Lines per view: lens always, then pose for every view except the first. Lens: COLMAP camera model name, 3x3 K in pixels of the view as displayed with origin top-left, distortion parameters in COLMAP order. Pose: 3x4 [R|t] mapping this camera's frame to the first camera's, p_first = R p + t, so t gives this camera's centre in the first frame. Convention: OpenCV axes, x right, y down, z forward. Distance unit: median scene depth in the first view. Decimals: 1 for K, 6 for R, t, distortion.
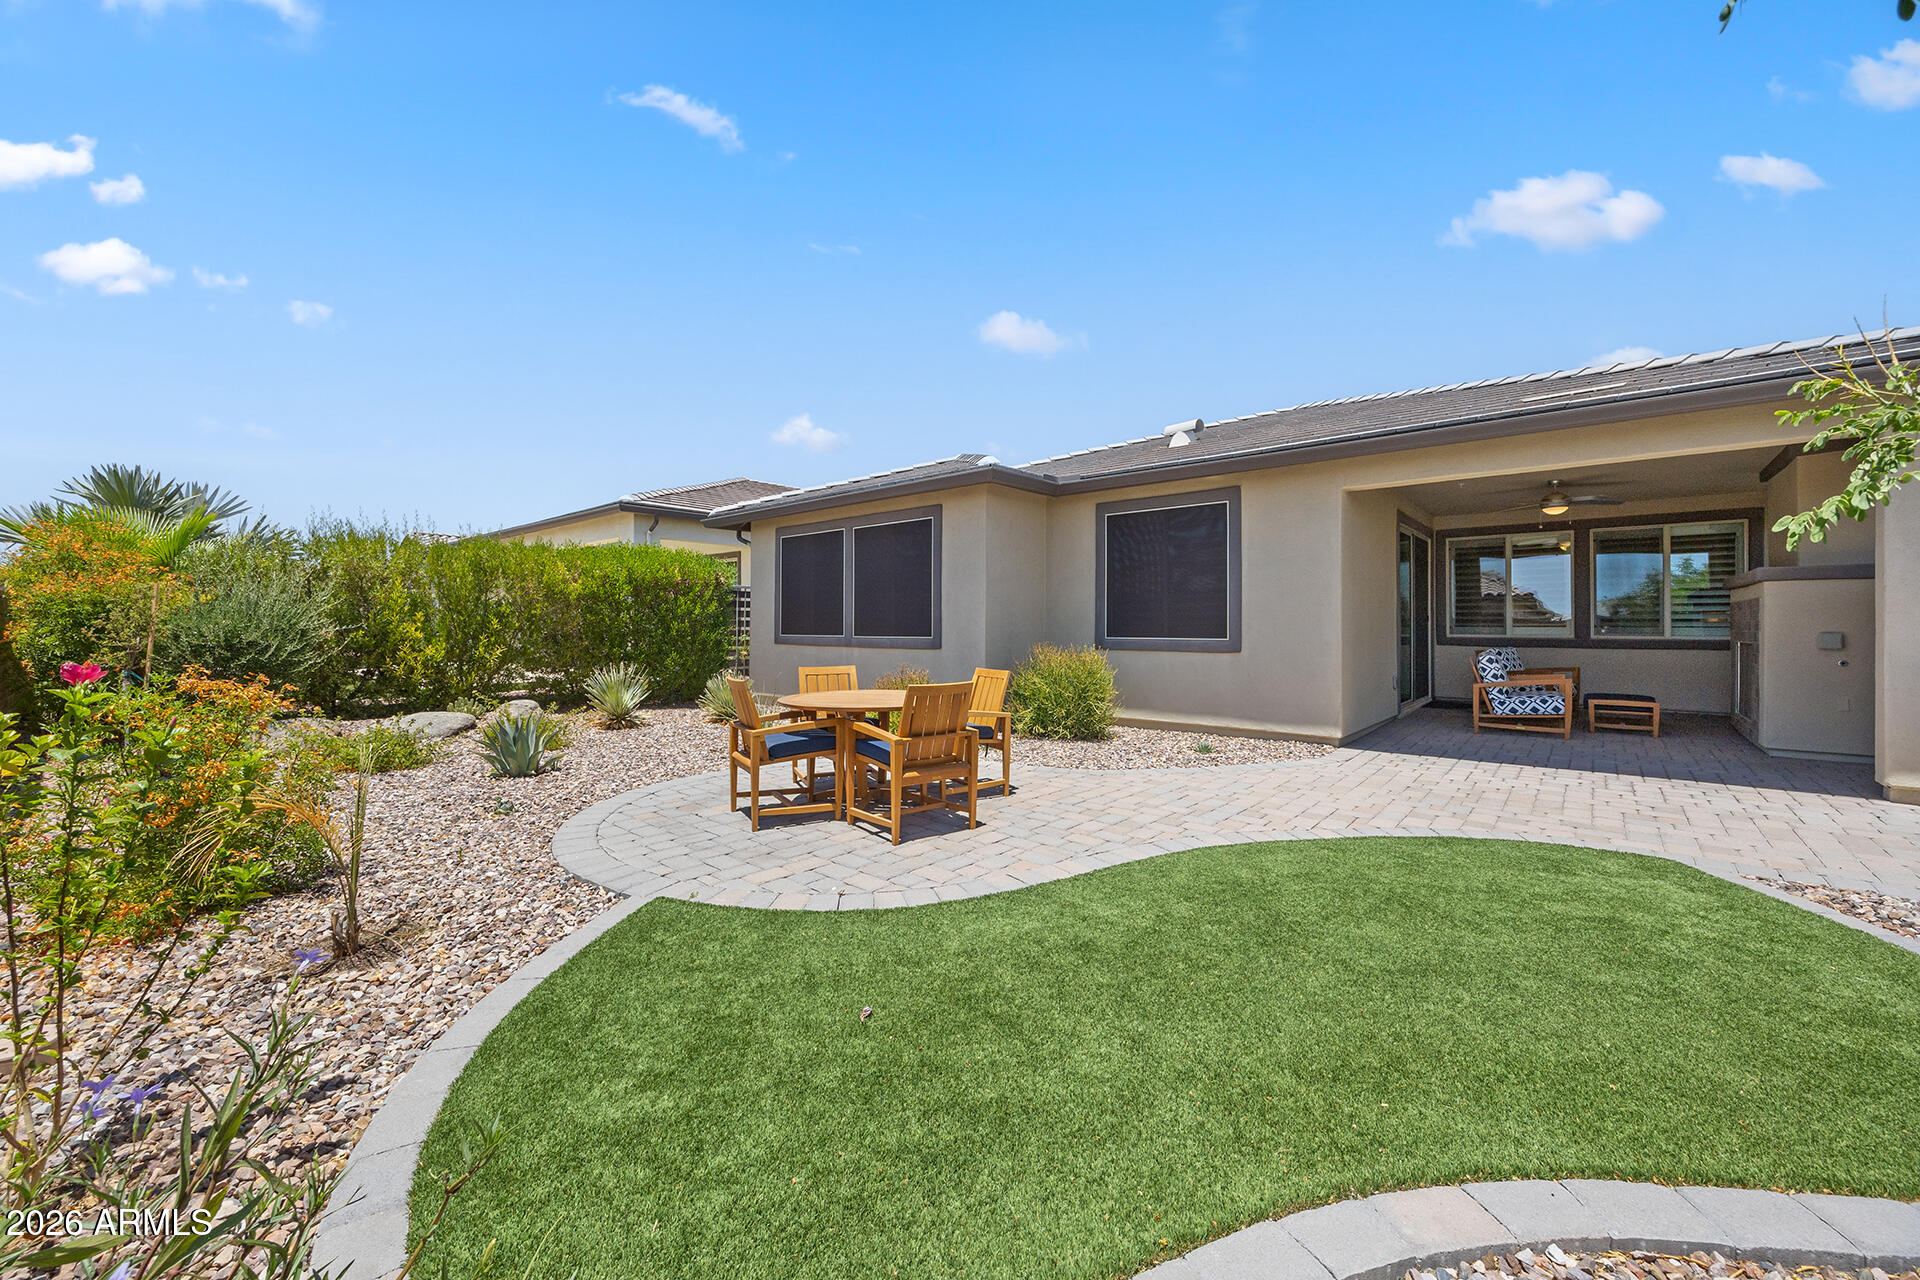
lens RADIAL K [[712.1, 0, 996.1], [0, 712.1, 628.2], [0, 0, 1]] dist [0.000679, -0.000005]
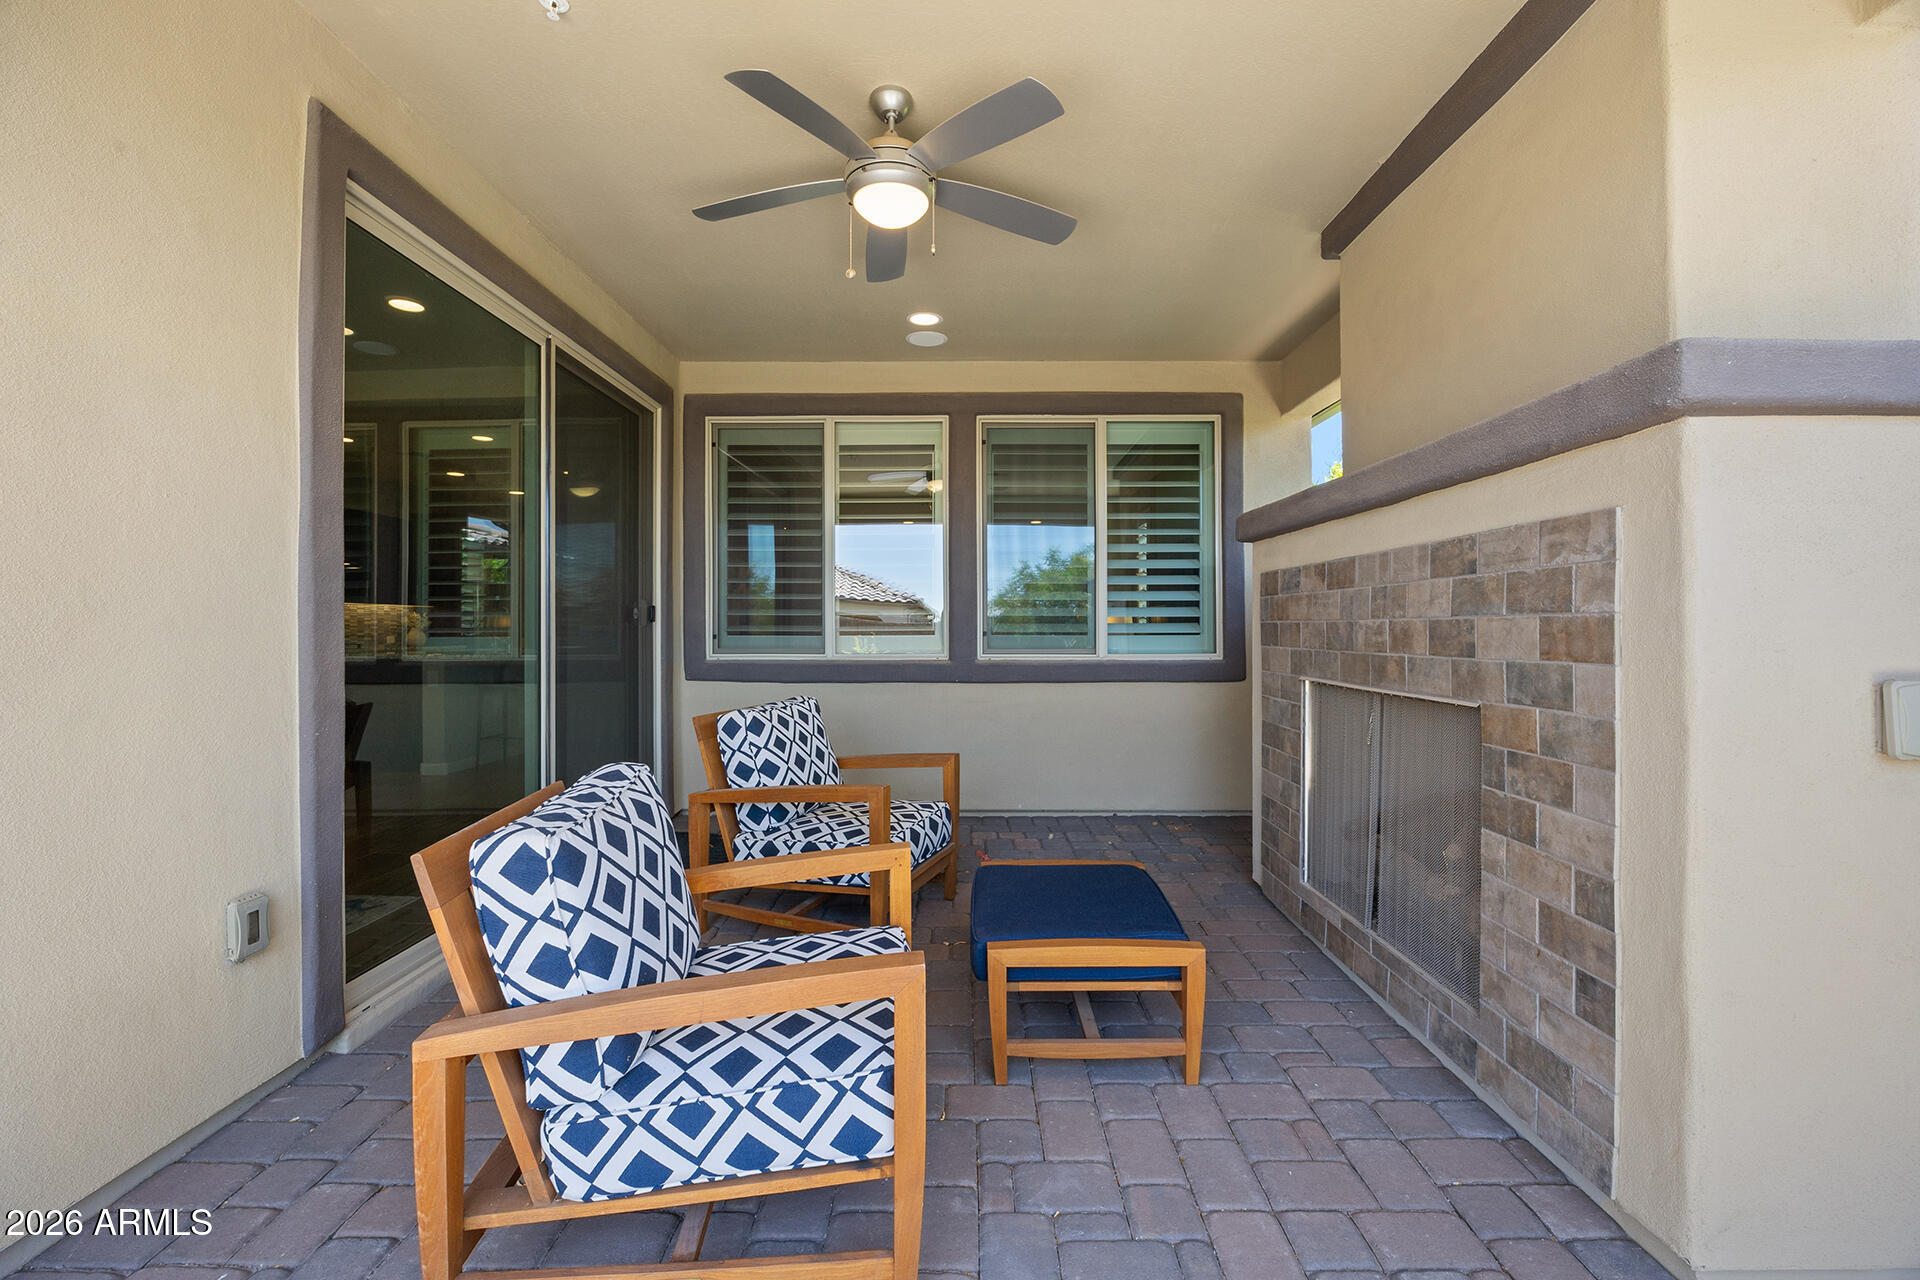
lens RADIAL K [[806.9, 0, 966.5], [0, 806.9, 610.3], [0, 0, 1]] dist [-0.001041, -0.000026]
pose [[0.766574, 0.011469, 0.642053, 0.561286], [0.004801, 0.999710, -0.023591, -0.005682], [-0.642138, 0.021166, 0.766297, 0.686445]]
